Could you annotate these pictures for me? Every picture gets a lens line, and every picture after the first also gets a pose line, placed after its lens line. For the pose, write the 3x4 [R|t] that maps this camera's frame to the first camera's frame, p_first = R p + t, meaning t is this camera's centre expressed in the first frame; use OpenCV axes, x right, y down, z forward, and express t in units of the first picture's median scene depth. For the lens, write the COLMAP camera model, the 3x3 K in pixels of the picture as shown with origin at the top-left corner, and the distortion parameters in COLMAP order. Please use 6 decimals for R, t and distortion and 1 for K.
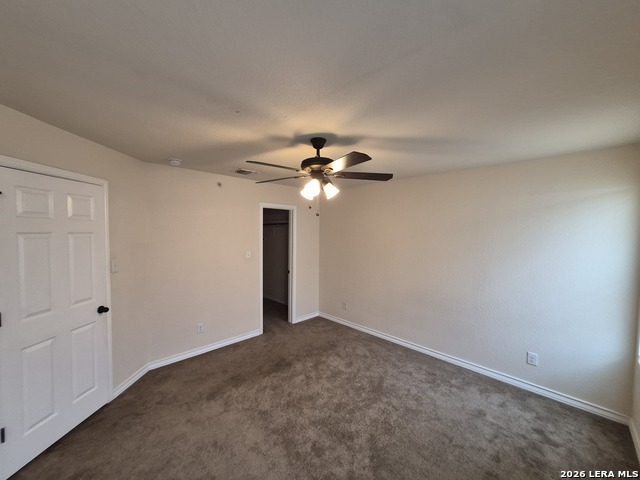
lens RADIAL K [[251.5, 0, 314.9], [0, 251.5, 242.6], [0, 0, 1]] dist [0.007269, -0.000039]
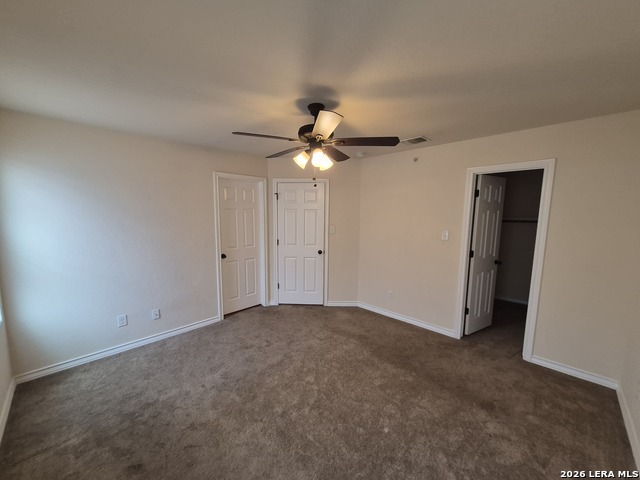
lens RADIAL K [[251.5, 0, 314.9], [0, 251.5, 242.6], [0, 0, 1]] dist [0.007269, -0.000039]
pose [[0.014671, 0.102617, -0.994613, 0.873623], [-0.052997, 0.993401, 0.101710, 0.013953], [0.998487, 0.051219, 0.020013, 0.854148]]
